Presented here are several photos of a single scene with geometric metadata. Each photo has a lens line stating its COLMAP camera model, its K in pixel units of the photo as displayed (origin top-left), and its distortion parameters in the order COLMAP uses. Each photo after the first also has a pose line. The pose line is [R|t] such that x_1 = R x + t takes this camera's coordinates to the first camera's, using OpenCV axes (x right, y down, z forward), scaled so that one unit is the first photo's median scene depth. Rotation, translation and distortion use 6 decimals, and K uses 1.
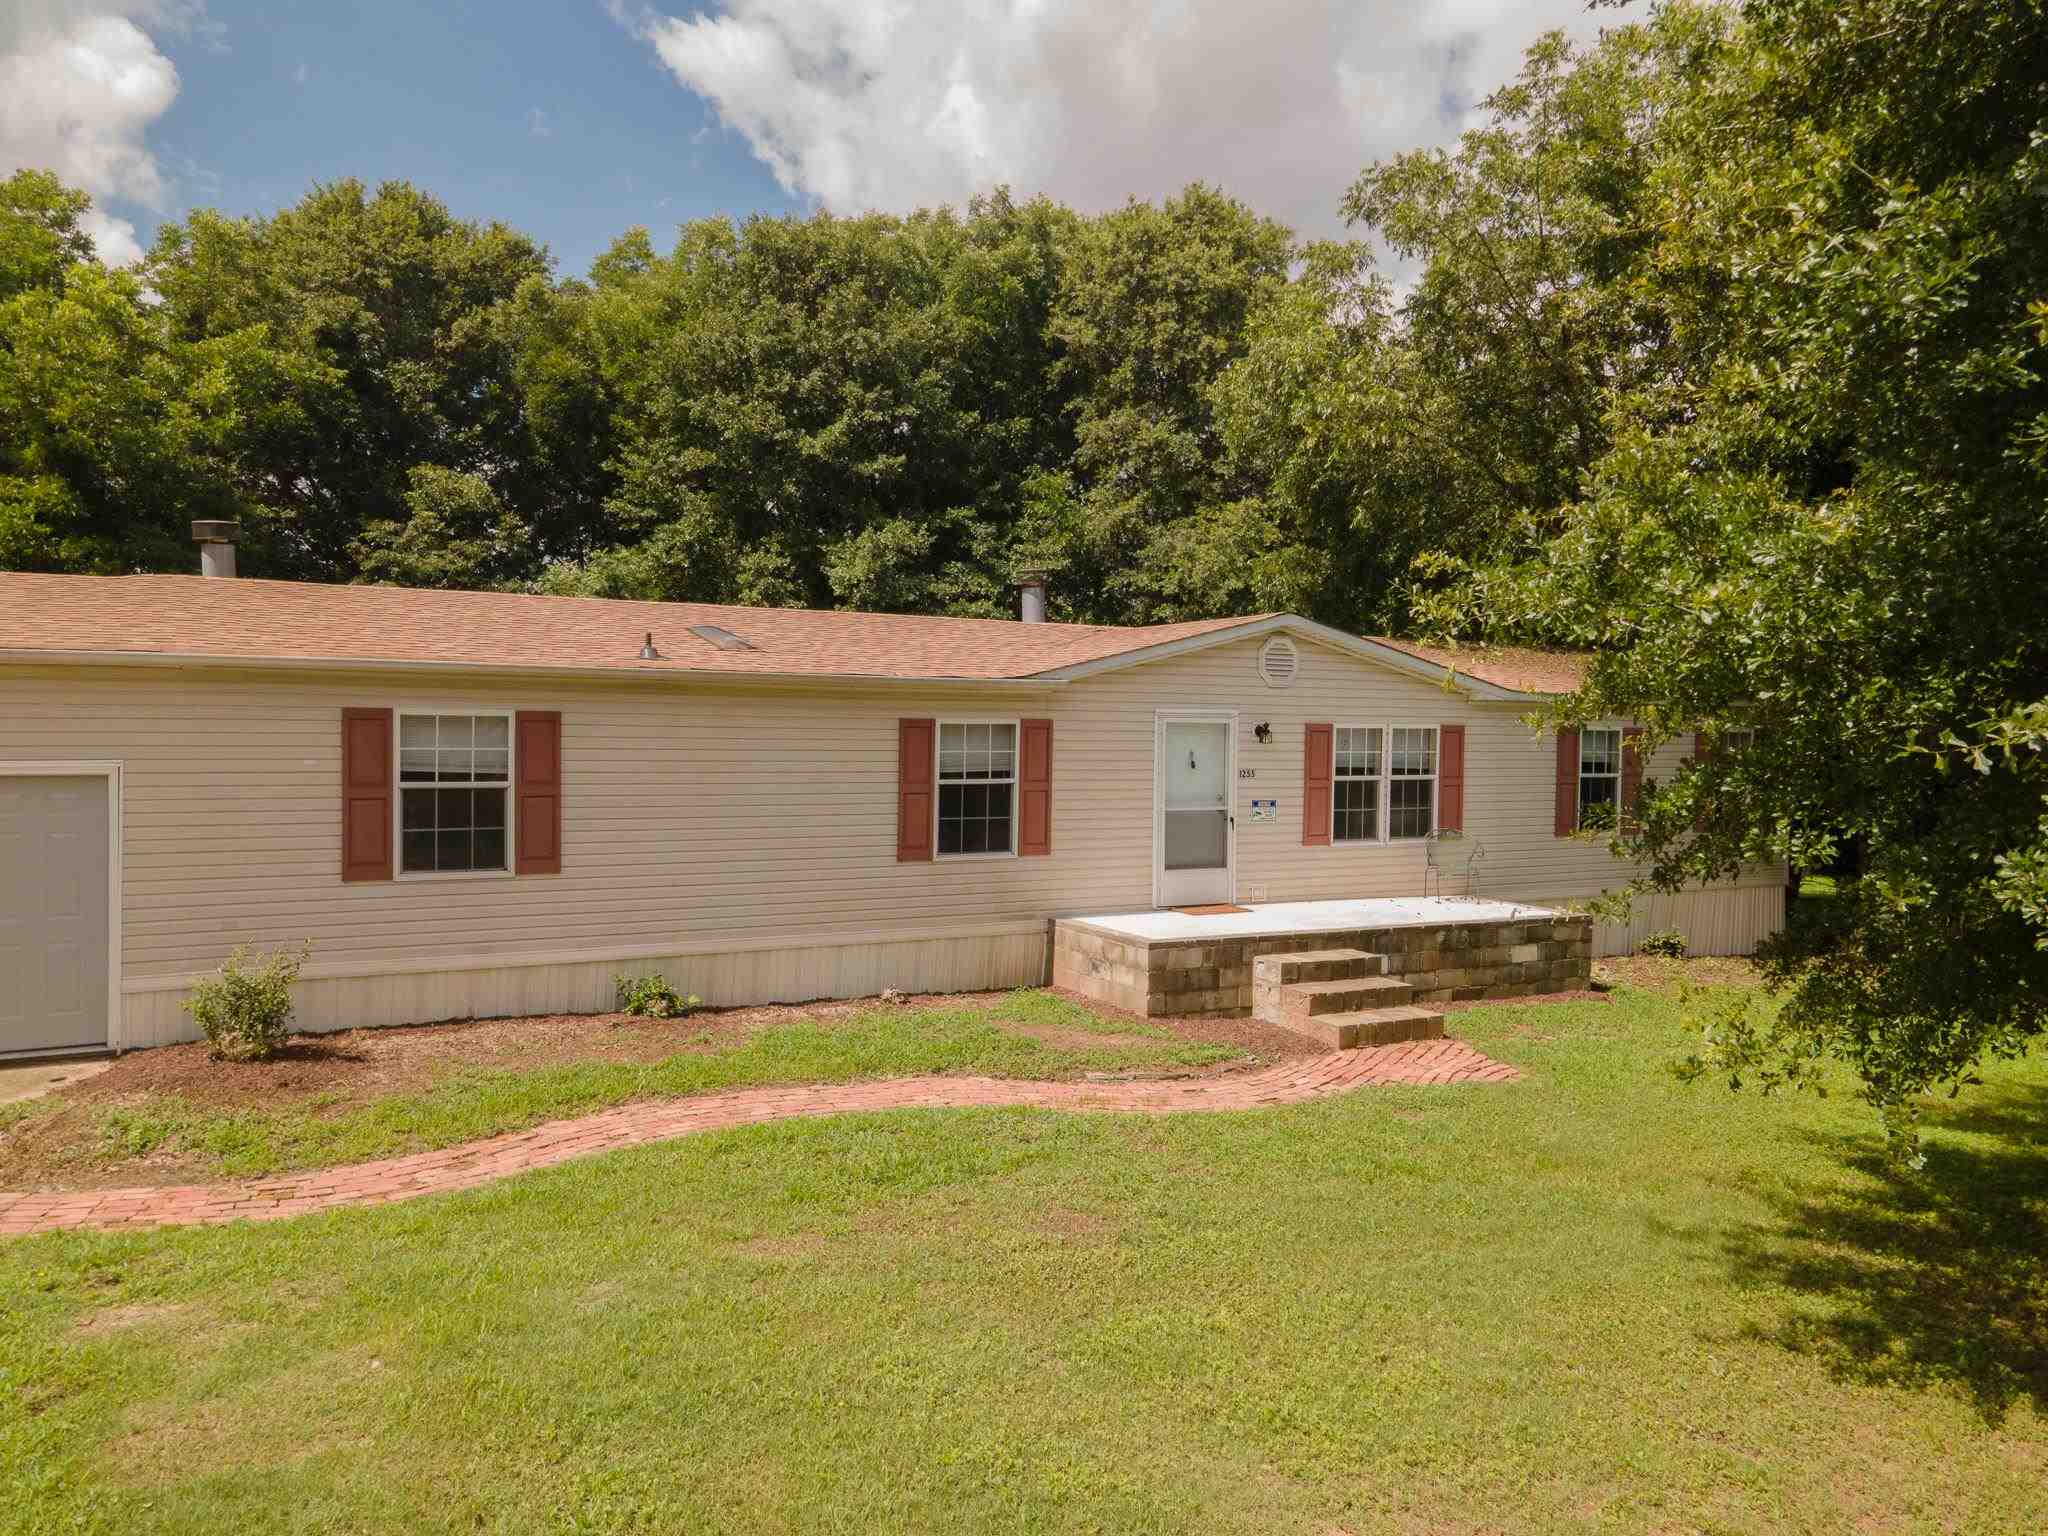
lens RADIAL K [[1501.3, 0, 1032.0], [0, 1501.3, 737.1], [0, 0, 1]] dist [0.080055, -0.000557]
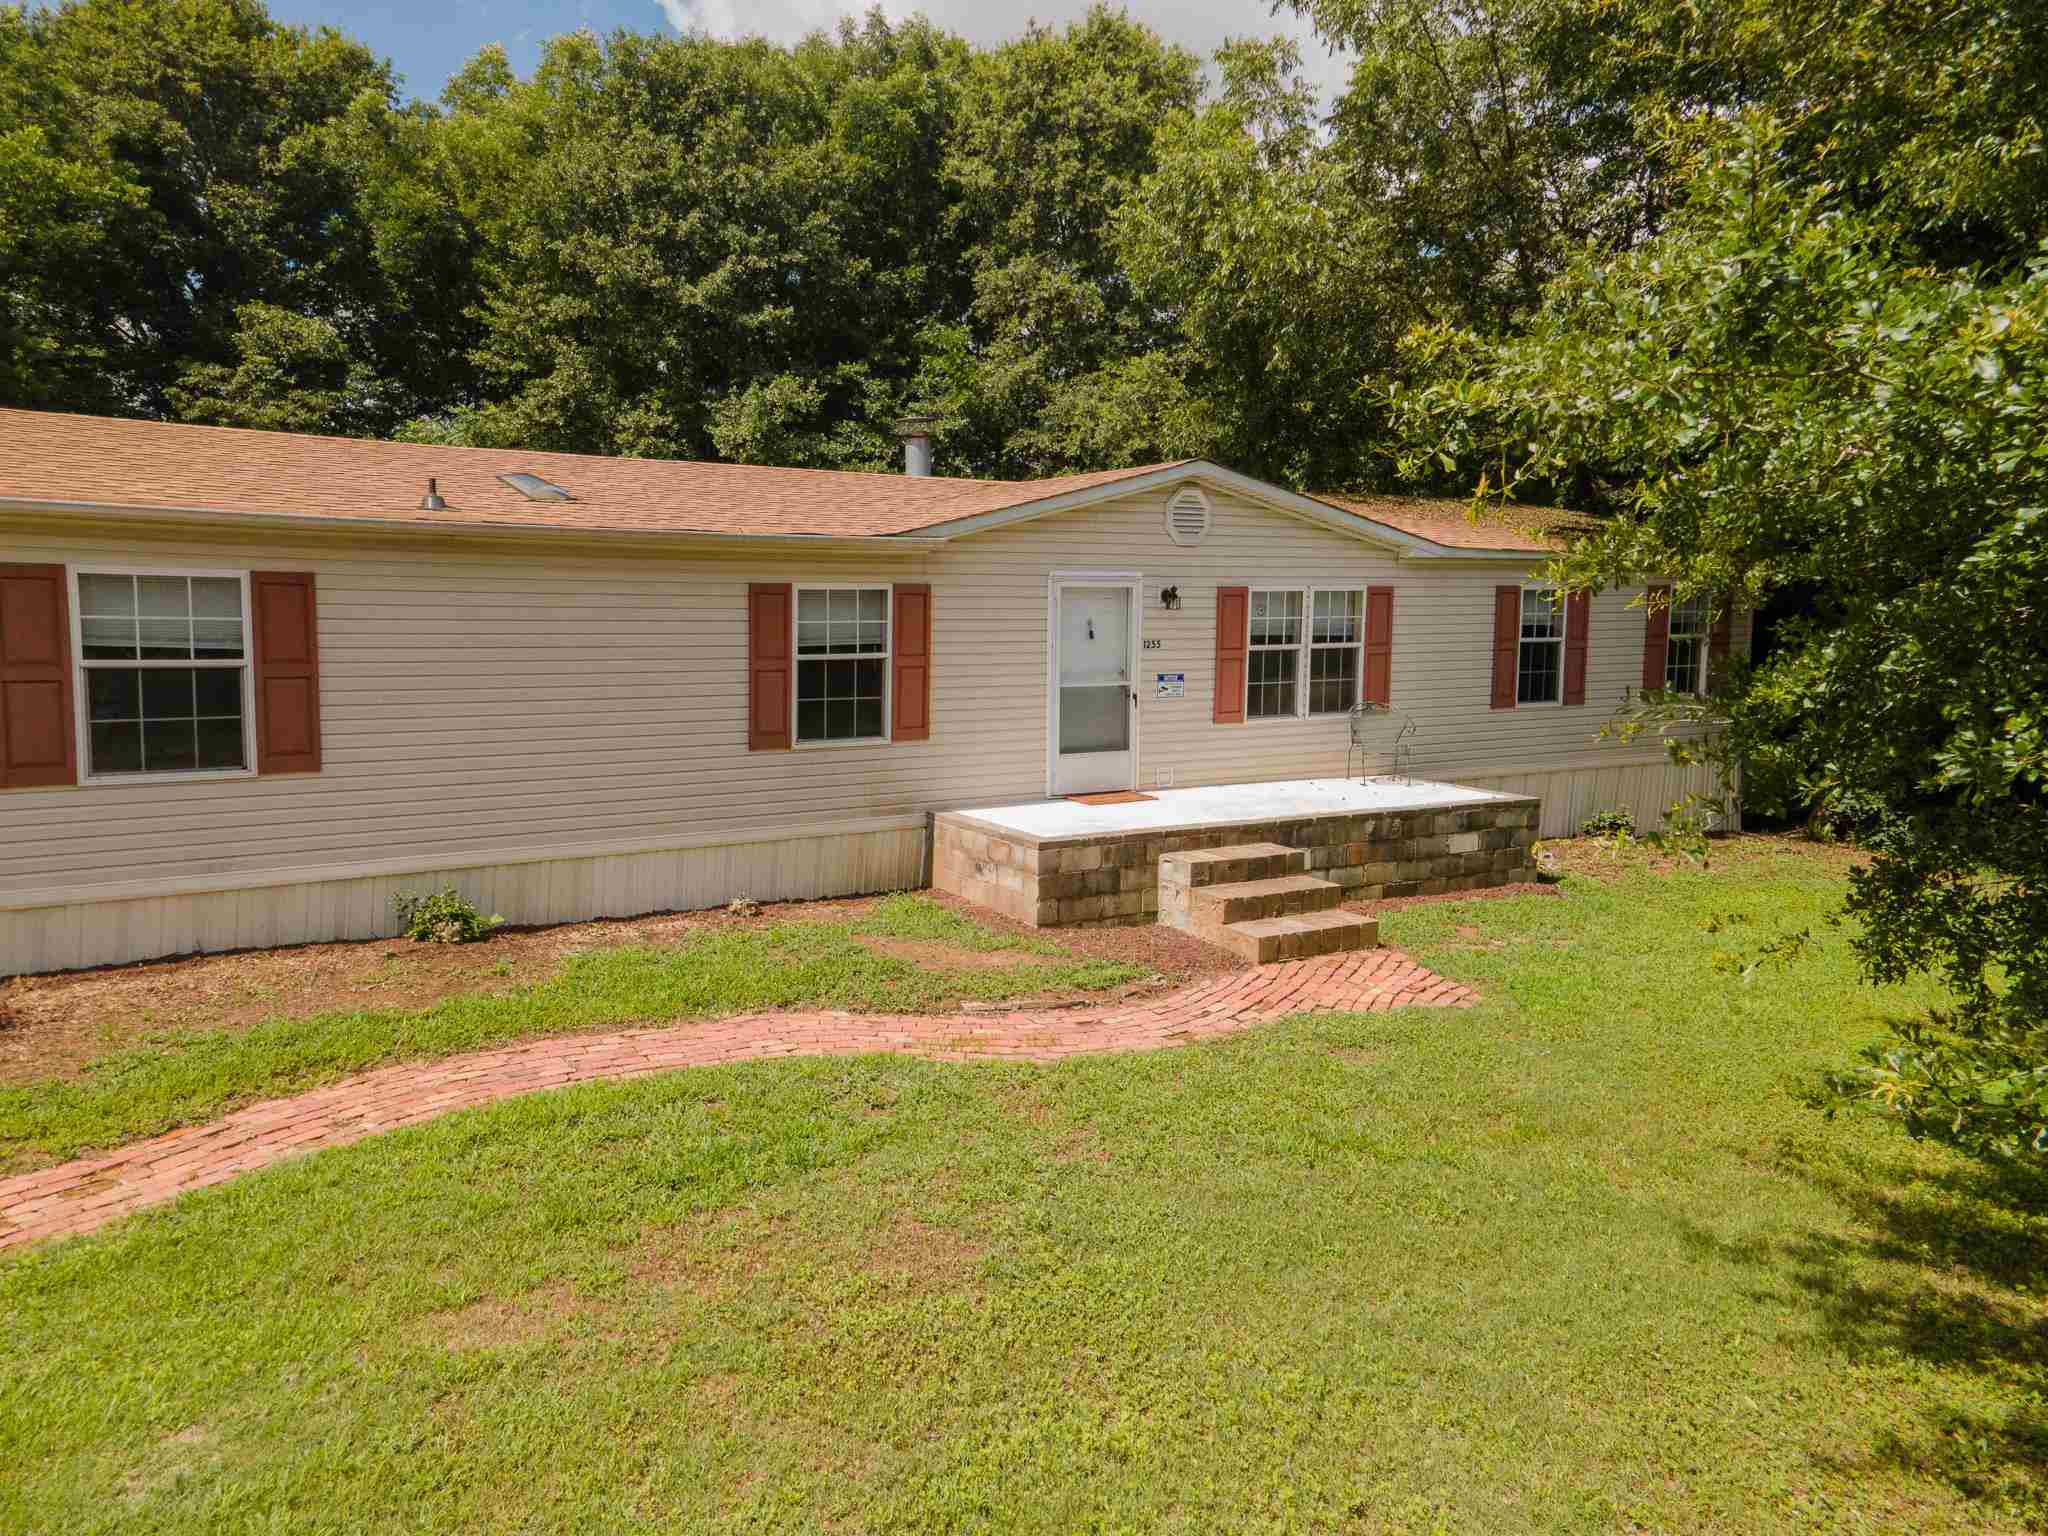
lens RADIAL K [[1438.5, 0, 989.4], [0, 1438.5, 727.0], [0, 0, 1]] dist [0.130161, 0.117722]
pose [[0.999462, -0.009857, 0.031270, 0.018693], [0.007198, 0.996438, 0.084015, 0.000866], [-0.031987, -0.083745, 0.995974, 0.142582]]
